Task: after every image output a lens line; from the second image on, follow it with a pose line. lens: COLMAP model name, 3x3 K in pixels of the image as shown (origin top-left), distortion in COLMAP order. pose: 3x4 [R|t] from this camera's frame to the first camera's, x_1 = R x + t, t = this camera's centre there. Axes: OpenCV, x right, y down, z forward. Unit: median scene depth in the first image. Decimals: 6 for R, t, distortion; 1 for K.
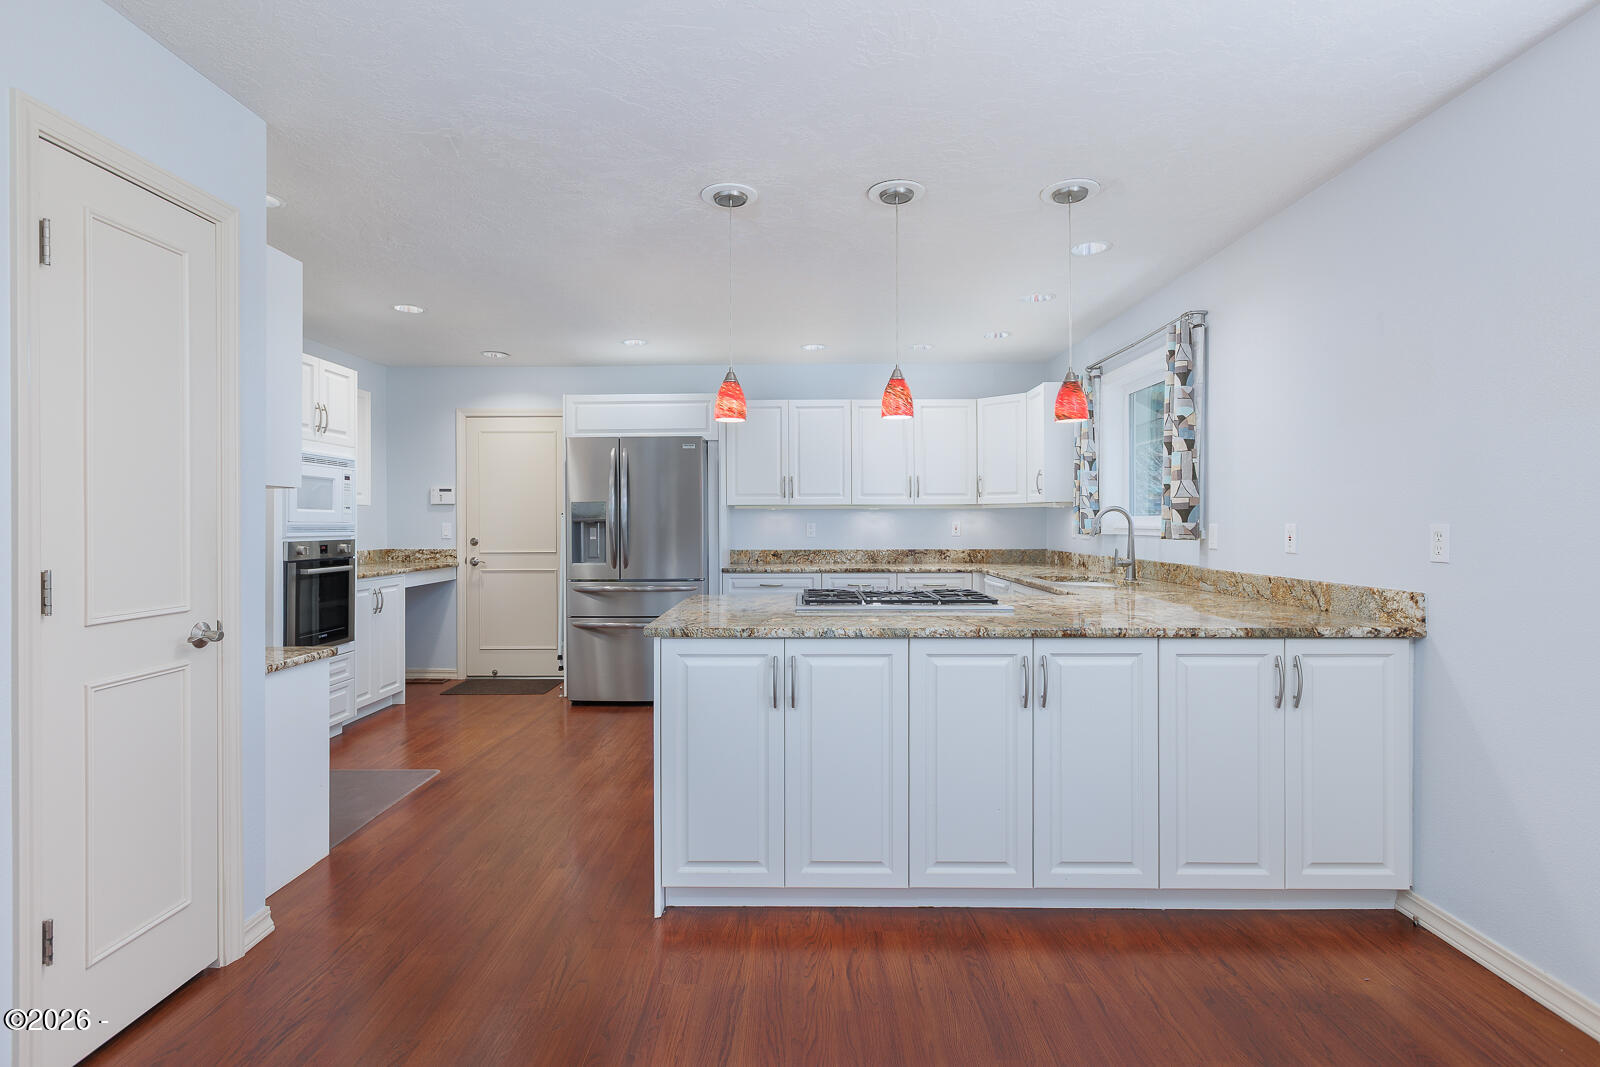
lens RADIAL K [[796.0, 0, 793.2], [0, 796.0, 525.0], [0, 0, 1]] dist [-0.002885, -0.000536]
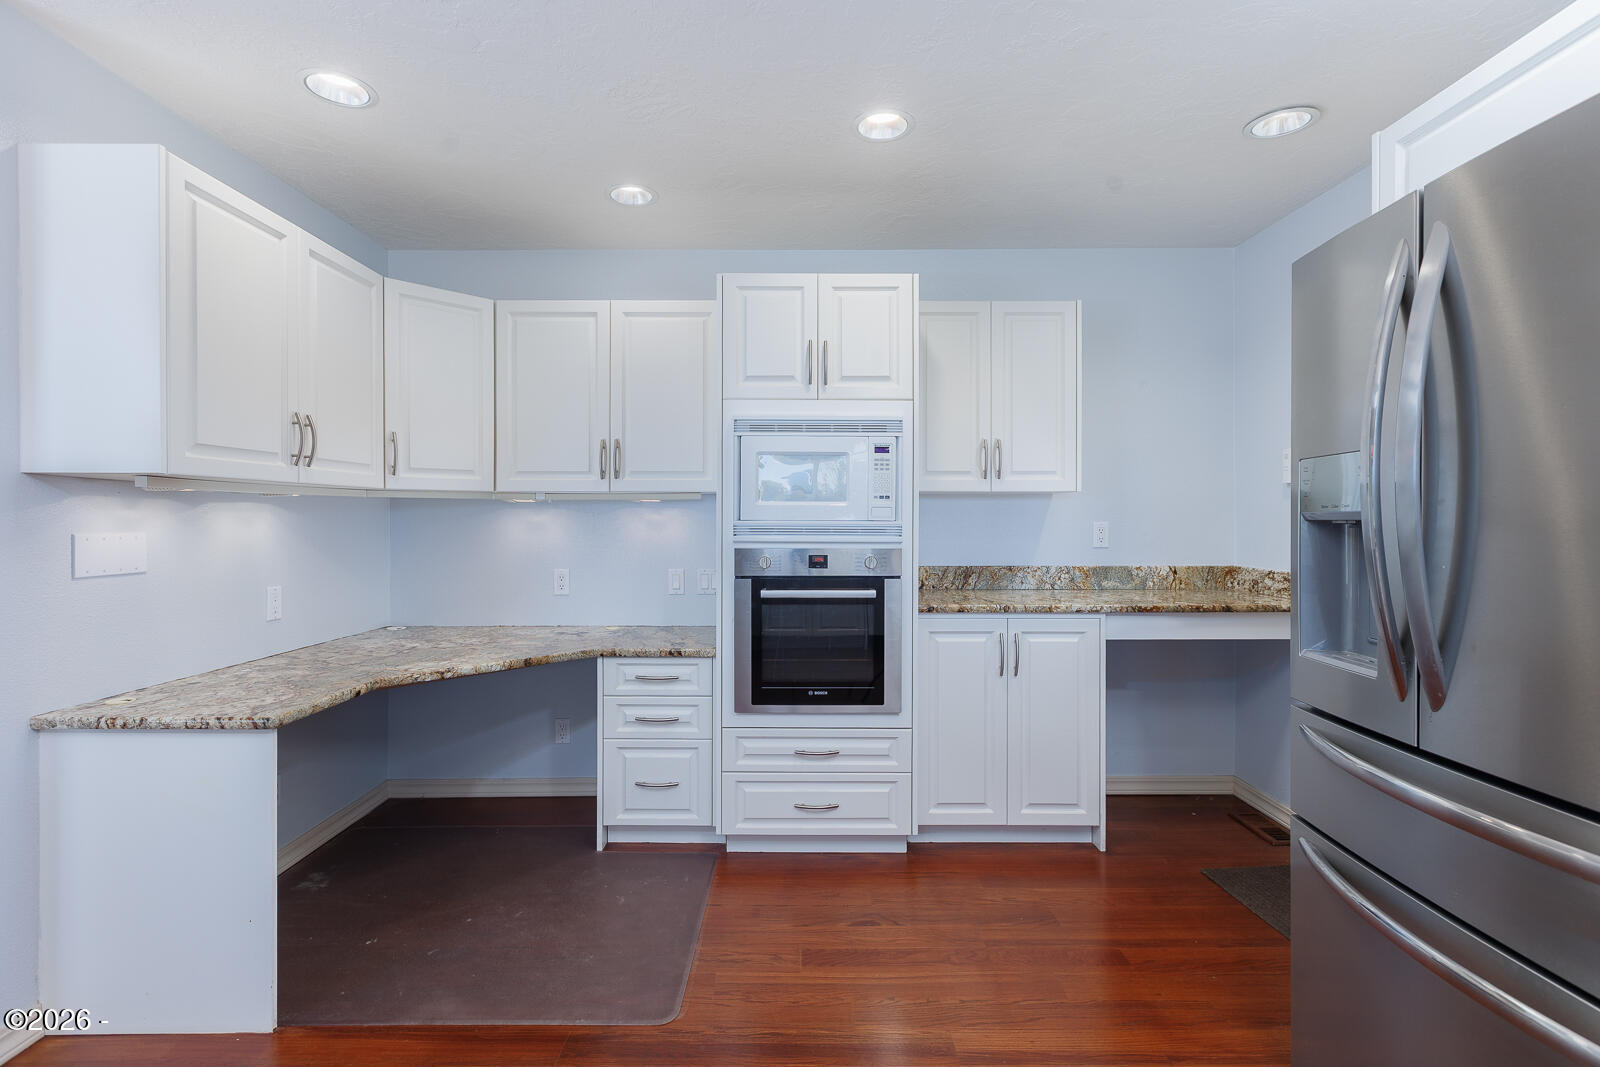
lens RADIAL K [[736.1, 0, 800.9], [0, 736.1, 518.6], [0, 0, 1]] dist [0.001832, 0.000653]
pose [[0.016190, 0.003489, -0.999863, 0.018327], [-0.003309, 0.999989, 0.003435, -0.007786], [0.999863, 0.003253, 0.016201, 1.045115]]
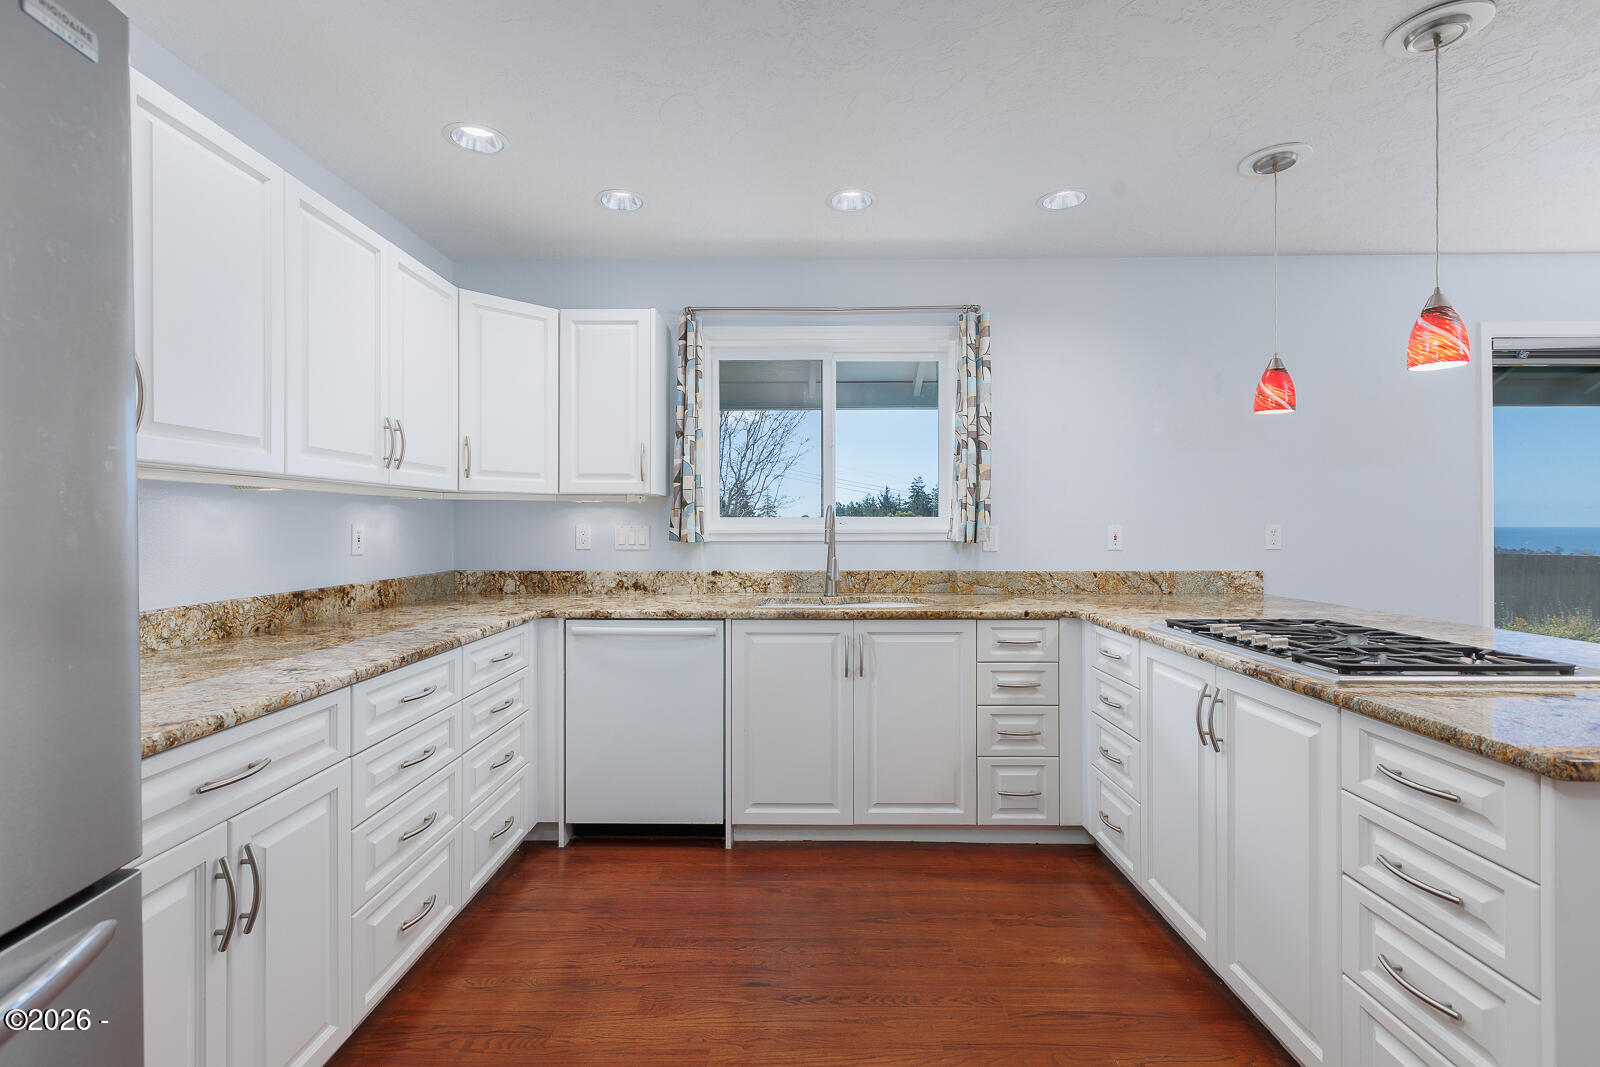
lens RADIAL K [[714.8, 0, 800.0], [0, 714.8, 533.5], [0, 0, 1]] dist [0.002141, 0.000353]
pose [[-0.003620, -0.006564, 0.999972, -0.338669], [0.006658, 0.999956, 0.006588, -0.000019], [-0.999971, 0.006681, -0.003576, 1.128236]]
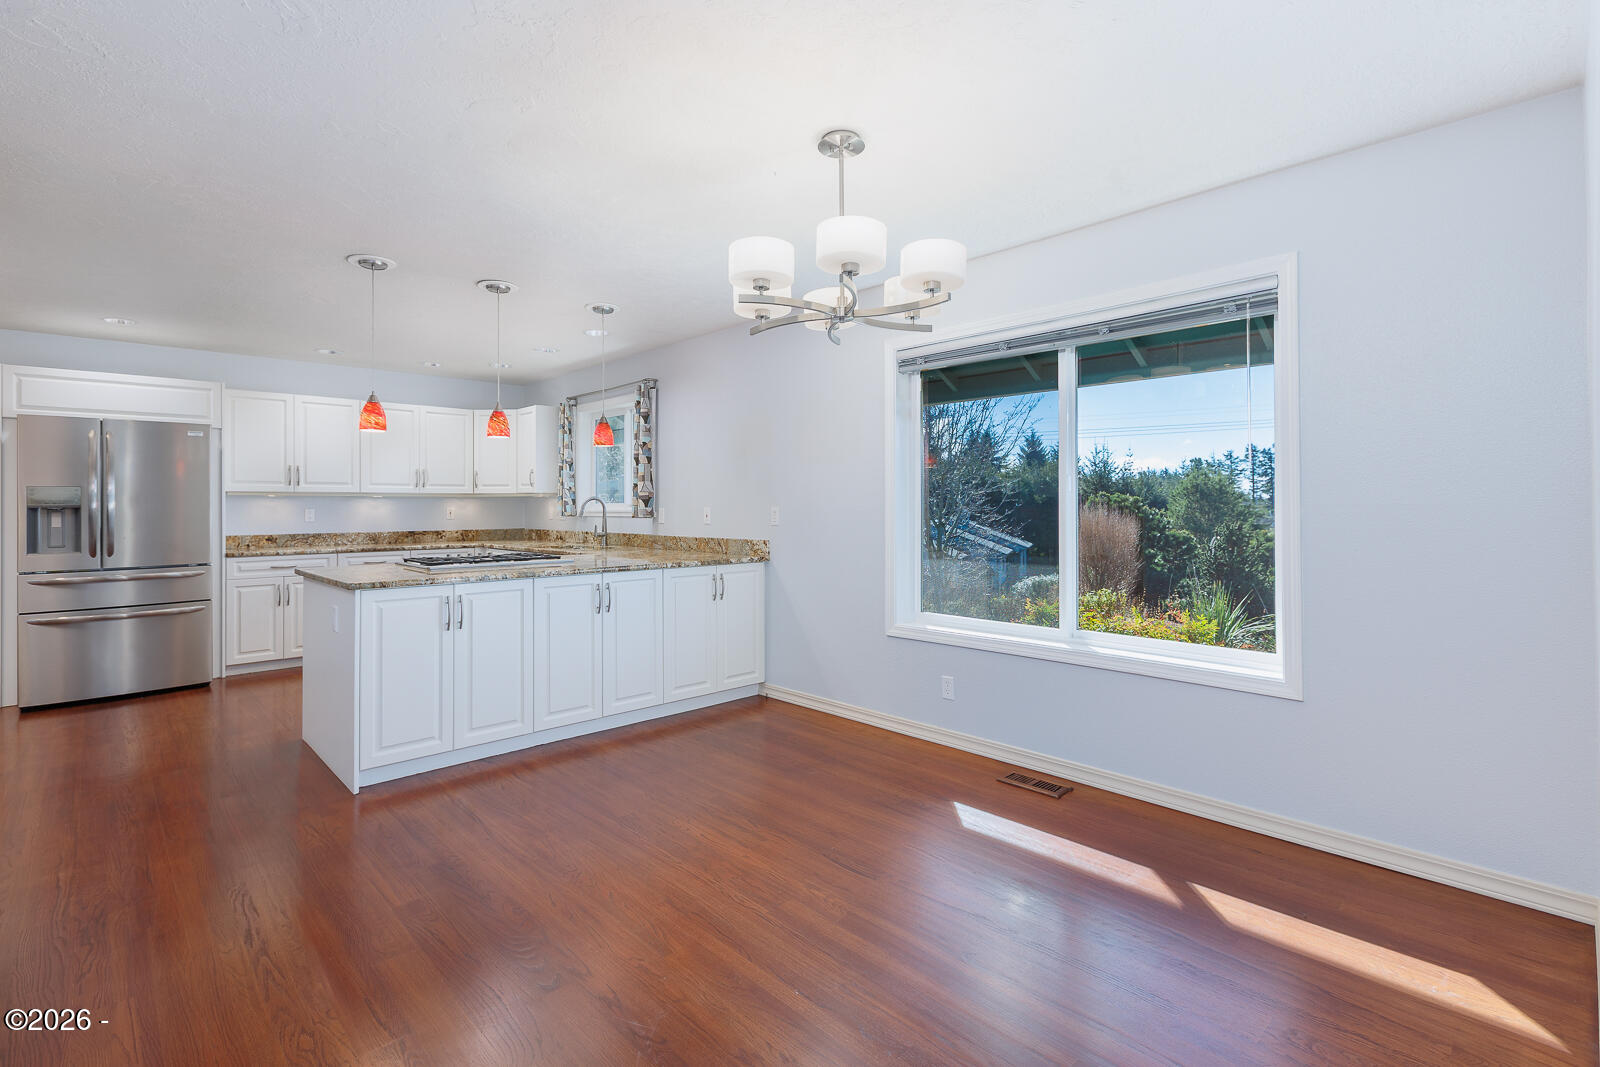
lens RADIAL K [[747.2, 0, 798.1], [0, 747.2, 505.8], [0, 0, 1]] dist [0.000880, 0.000100]
pose [[0.715008, 0.000380, 0.699116, -0.327019], [0.004998, 0.999972, -0.005655, 0.003586], [-0.699098, 0.007537, 0.714986, -0.288927]]
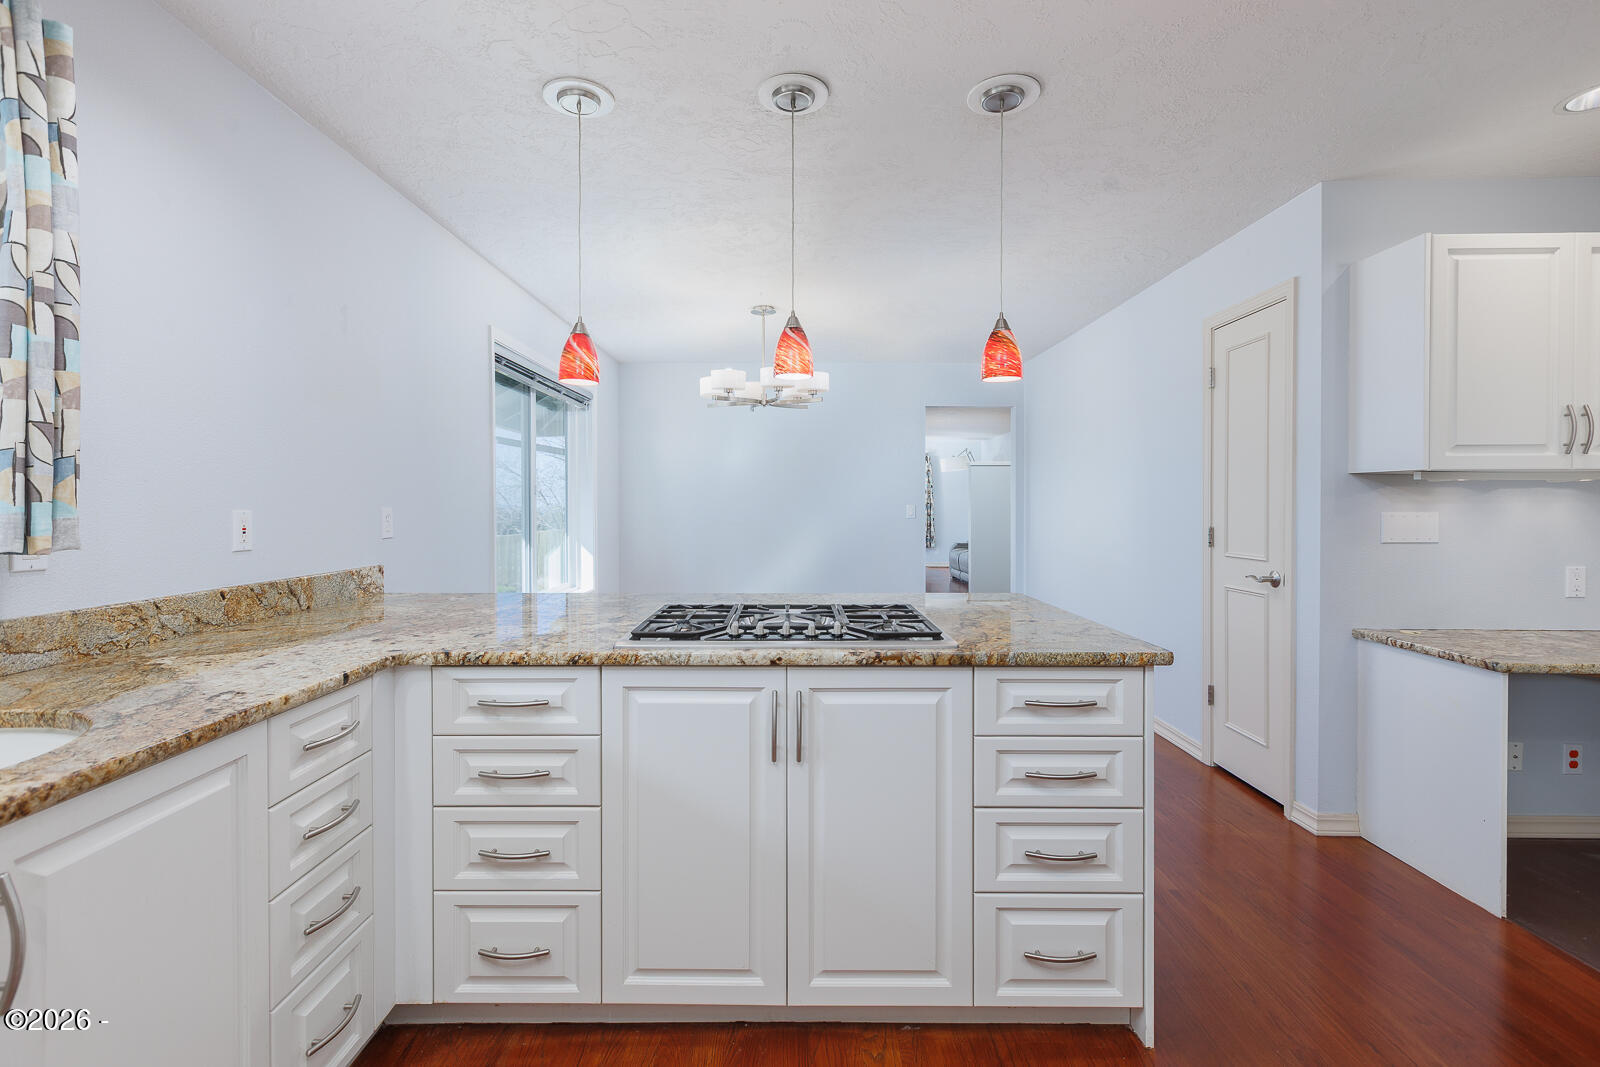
lens RADIAL K [[736.9, 0, 791.5], [0, 736.9, 510.5], [0, 0, 1]] dist [0.003531, 0.000884]
pose [[-0.999989, 0.001699, -0.004271, 0.099299], [0.001640, 0.999903, 0.013803, -0.007394], [0.004294, 0.013796, -0.999896, 1.279544]]
